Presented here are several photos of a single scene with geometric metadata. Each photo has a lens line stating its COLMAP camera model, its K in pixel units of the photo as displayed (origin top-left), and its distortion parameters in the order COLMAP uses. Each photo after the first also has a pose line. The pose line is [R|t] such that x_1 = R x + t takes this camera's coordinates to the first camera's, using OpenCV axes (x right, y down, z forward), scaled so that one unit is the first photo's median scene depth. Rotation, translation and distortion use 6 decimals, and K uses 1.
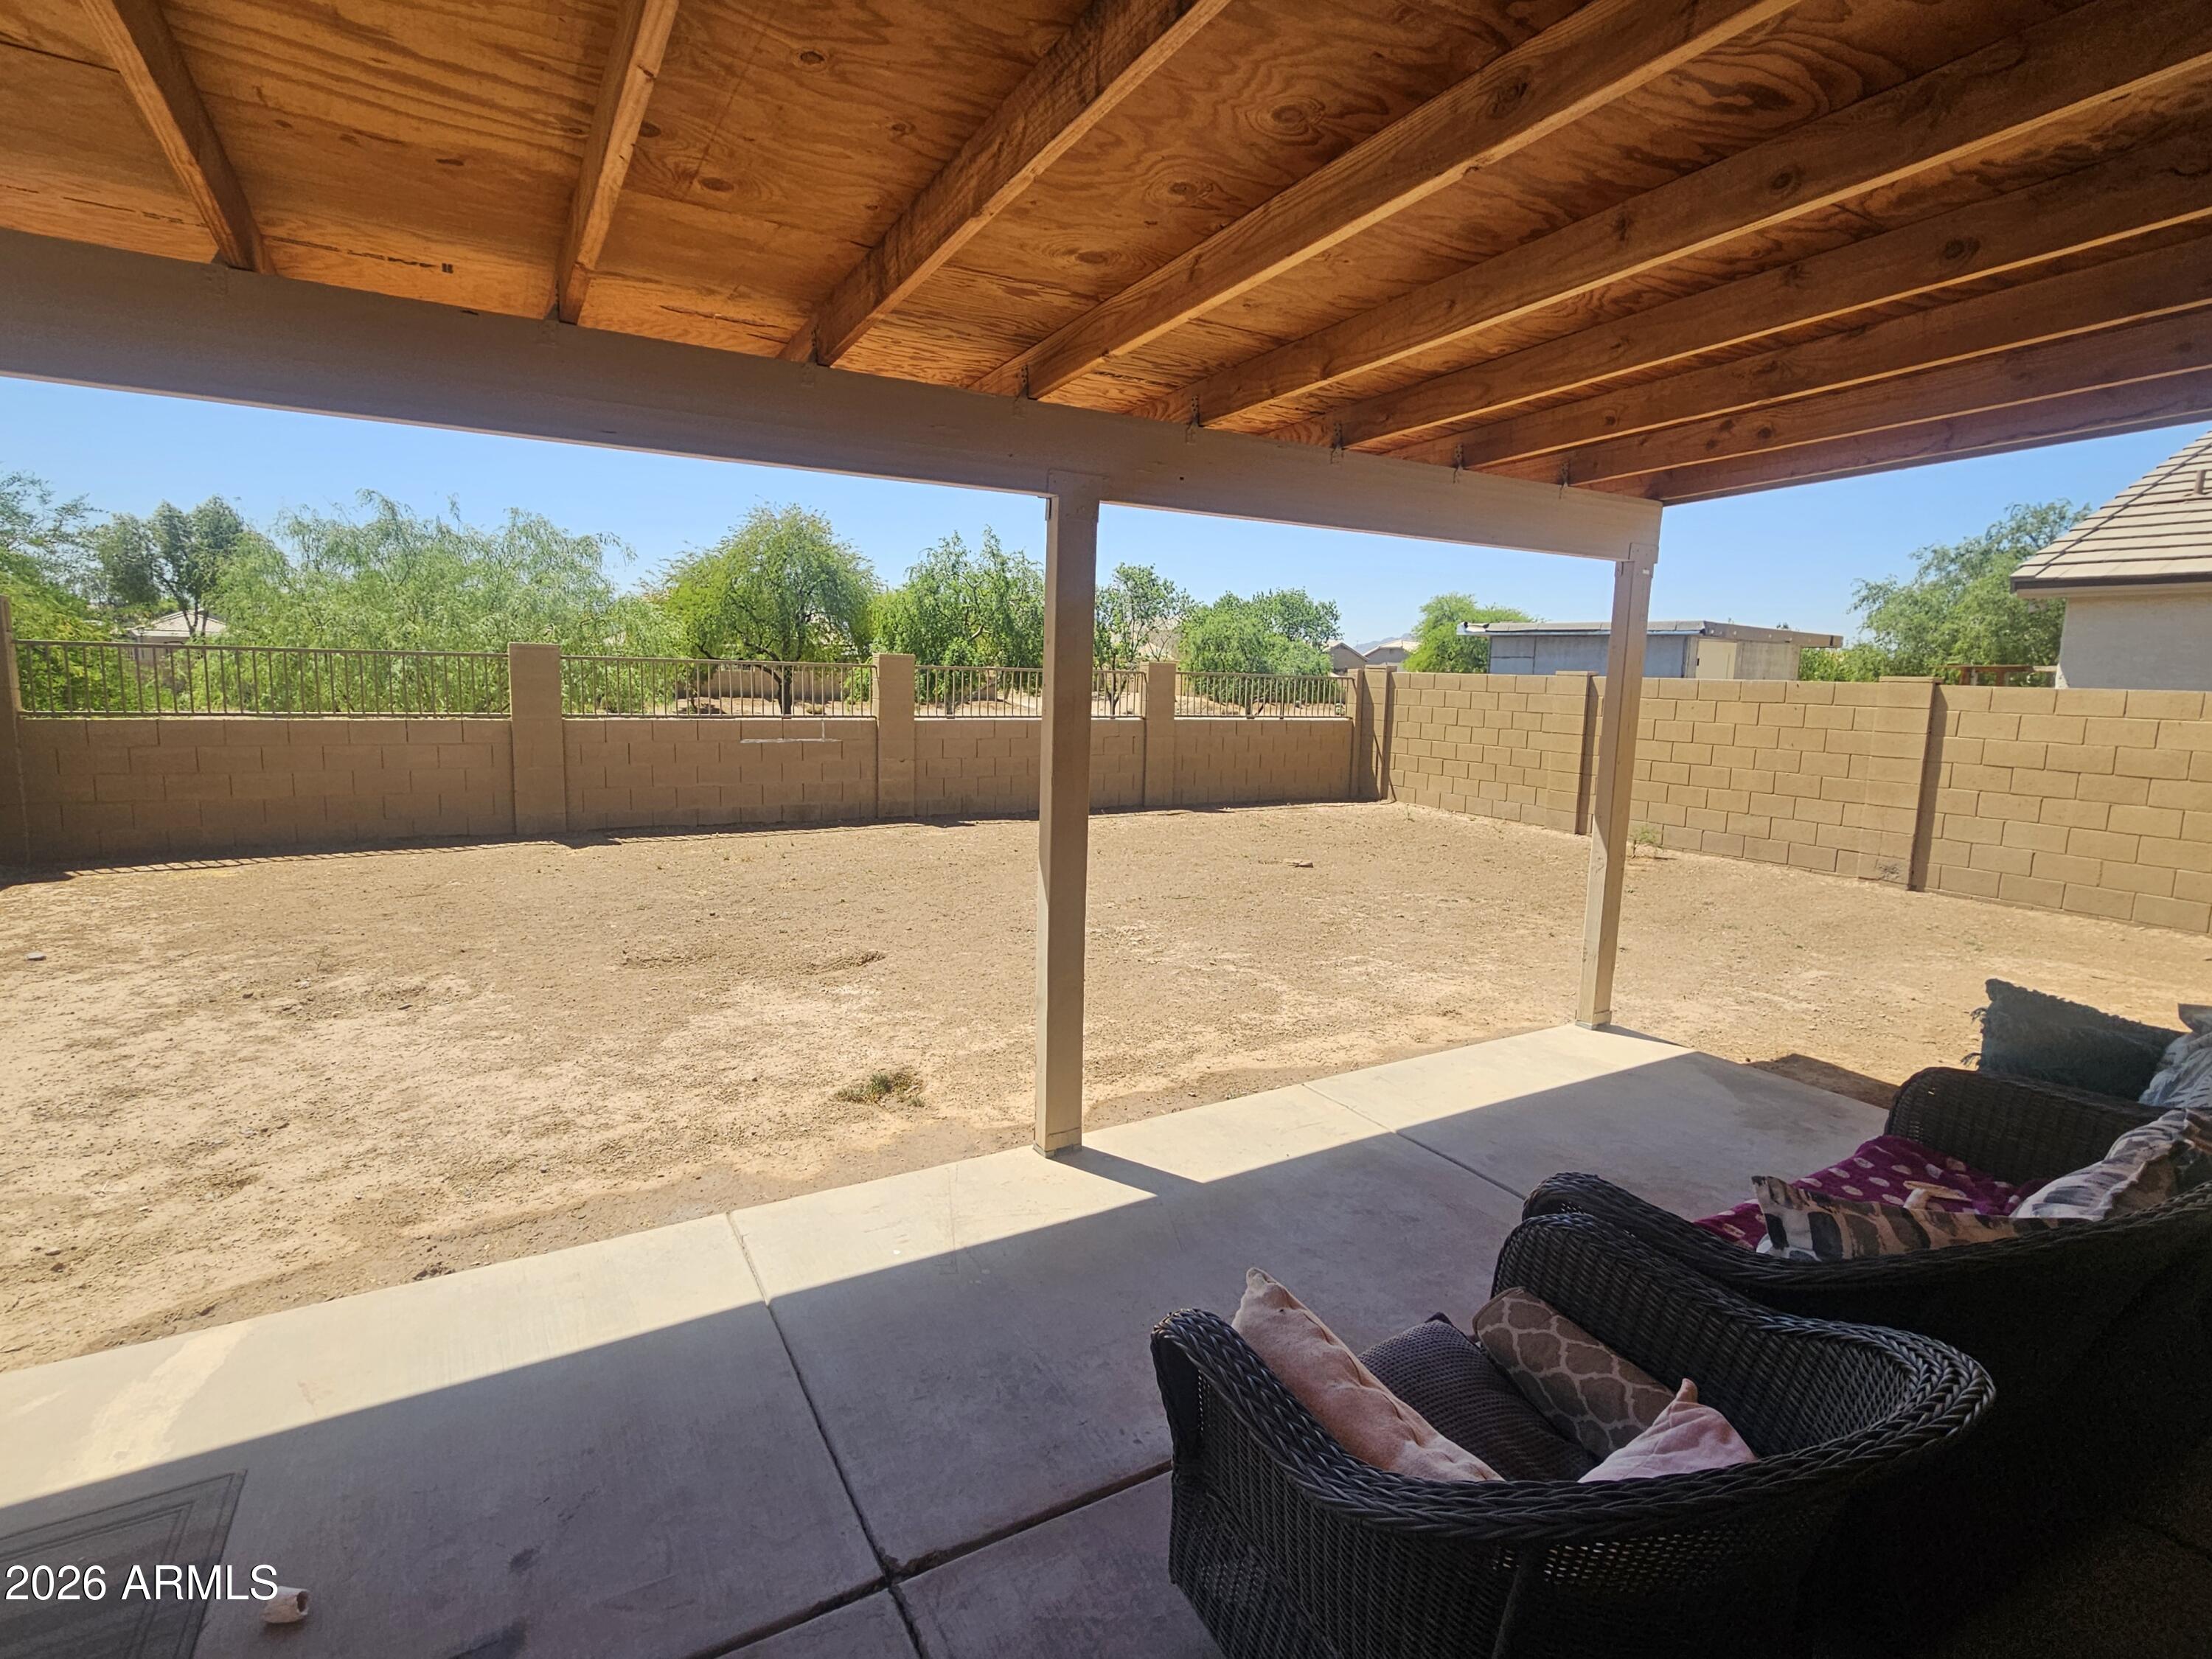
lens RADIAL K [[1077.9, 0, 1094.7], [0, 1077.9, 807.7], [0, 0, 1]] dist [0.002282, 0.001604]
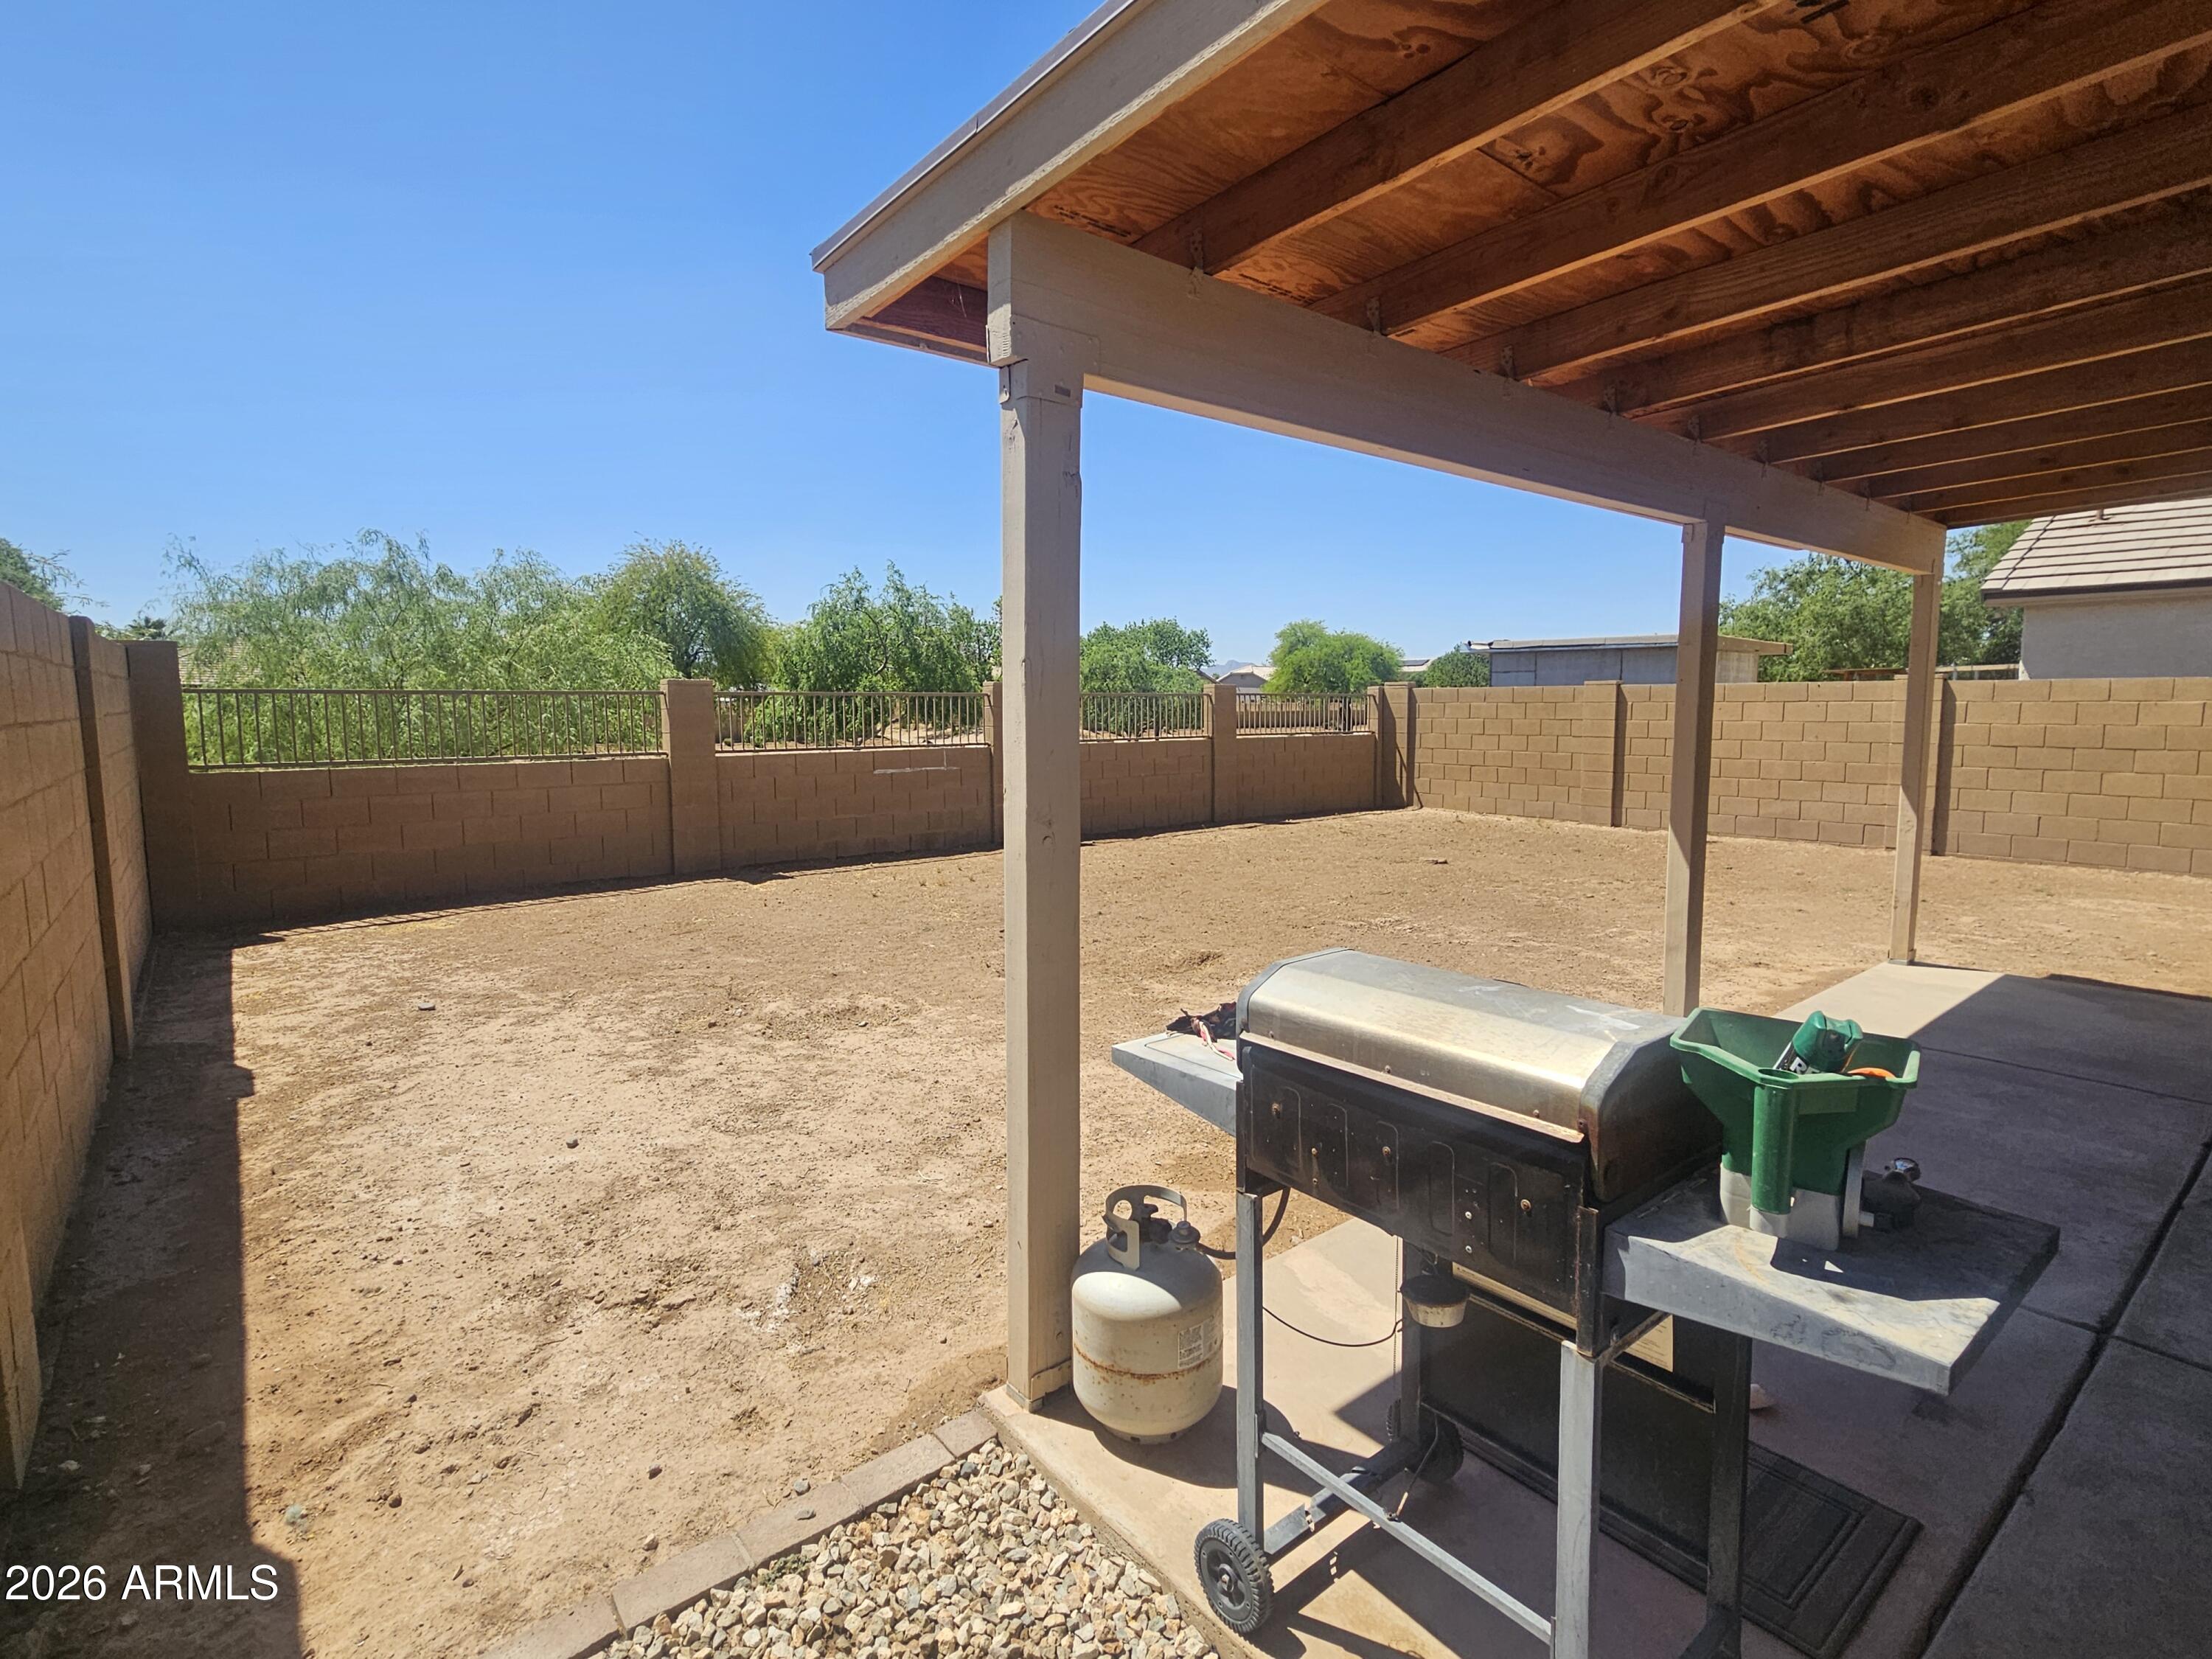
lens RADIAL K [[1078.9, 0, 1095.2], [0, 1078.9, 806.9], [0, 0, 1]] dist [0.002360, -0.000048]
pose [[0.987717, -0.045846, 0.149378, -0.364896], [0.050439, 0.998359, -0.027102, 0.011243], [-0.147890, 0.034304, 0.988409, -0.032329]]
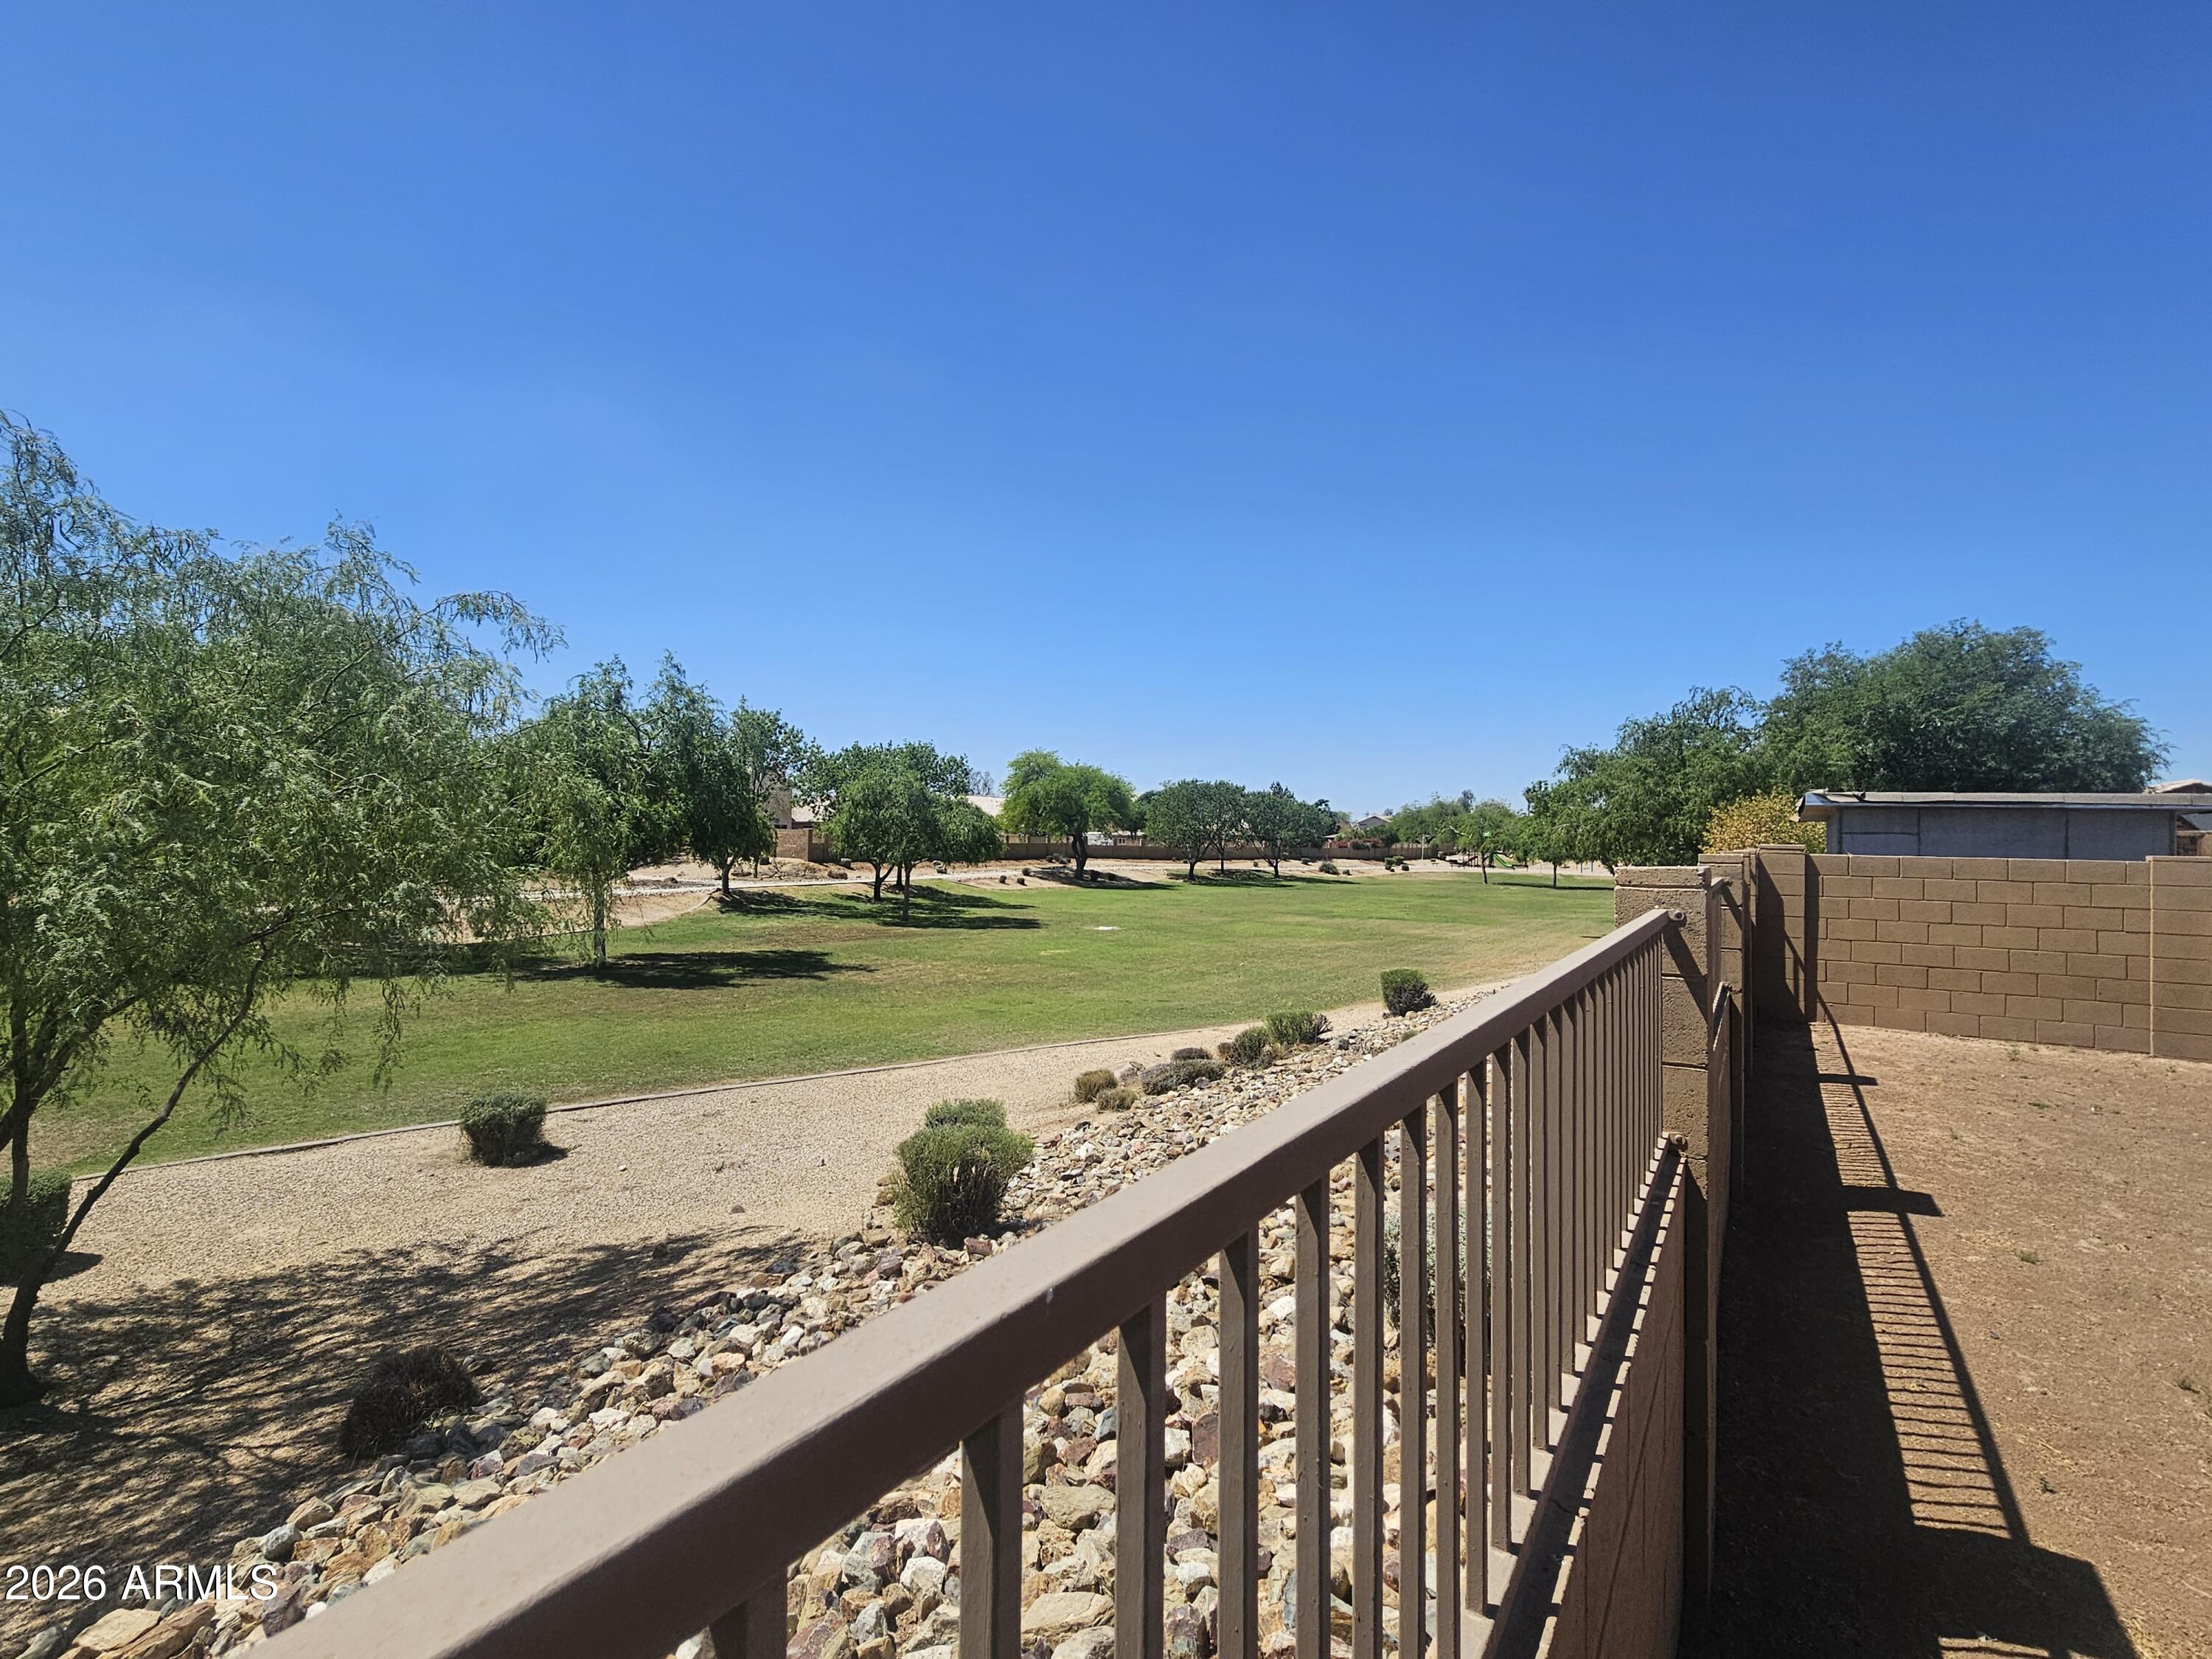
lens RADIAL K [[1078.9, 0, 1095.2], [0, 1078.9, 806.9], [0, 0, 1]] dist [0.002360, -0.000048]
pose [[0.885829, -0.000522, 0.464011, -0.949213], [0.065621, 0.990090, -0.124162, -0.172273], [-0.459347, 0.140435, 0.877085, 0.980441]]
